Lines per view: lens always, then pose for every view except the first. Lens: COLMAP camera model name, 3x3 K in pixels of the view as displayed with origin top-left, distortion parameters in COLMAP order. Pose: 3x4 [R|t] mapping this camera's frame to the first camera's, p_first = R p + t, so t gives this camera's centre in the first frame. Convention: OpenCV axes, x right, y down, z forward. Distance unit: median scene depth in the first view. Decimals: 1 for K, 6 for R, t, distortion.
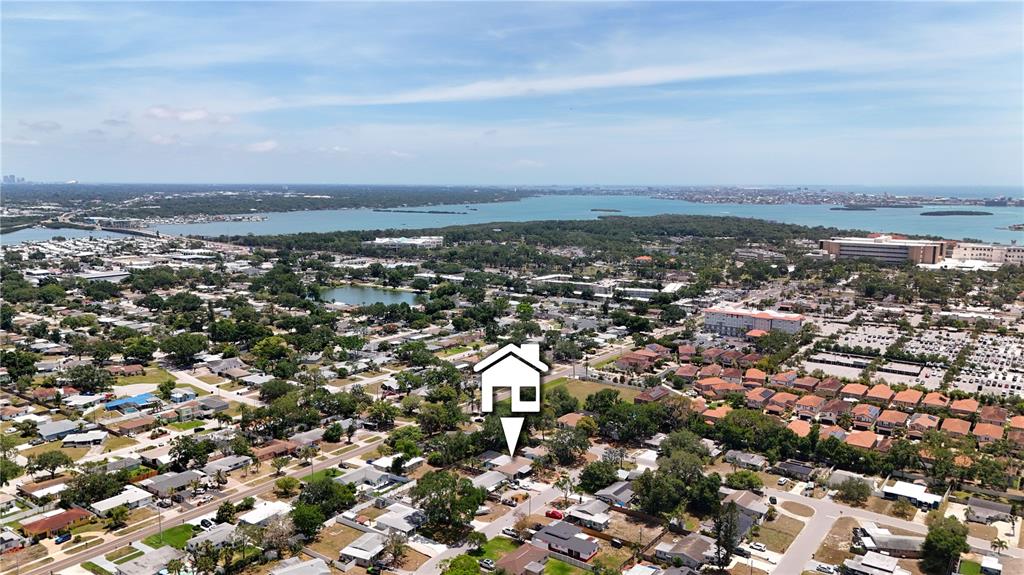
lens RADIAL K [[750.6, 0, 512.0], [0, 750.6, 287.5], [0, 0, 1]] dist [0.038133, -0.000053]
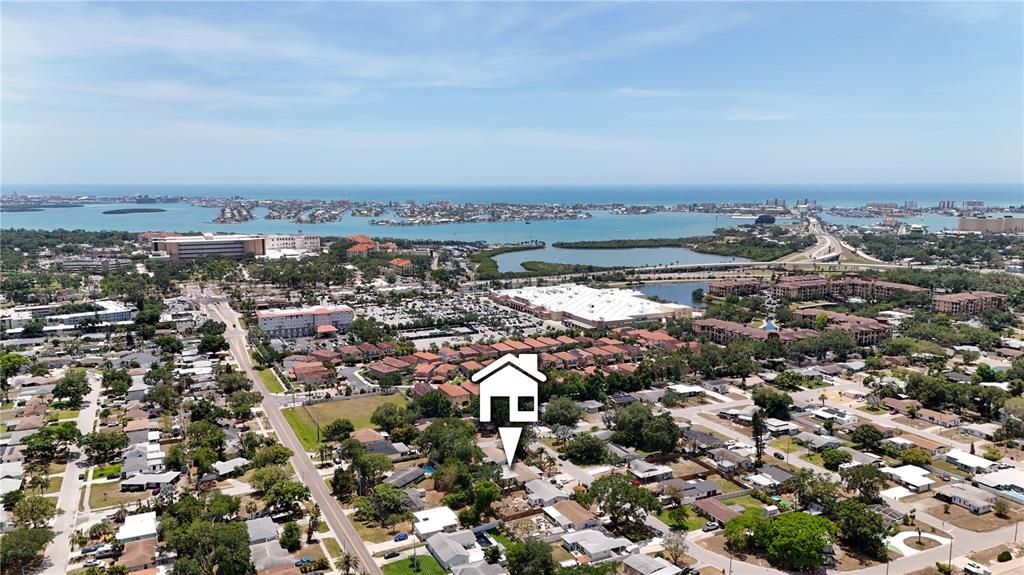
lens RADIAL K [[750.6, 0, 512.0], [0, 750.6, 287.5], [0, 0, 1]] dist [0.038133, -0.000053]
pose [[0.466020, -0.126024, 0.875753, -0.799144], [0.123475, 0.989381, 0.076670, -0.075586], [-0.876116, 0.072404, 0.476632, 0.508266]]
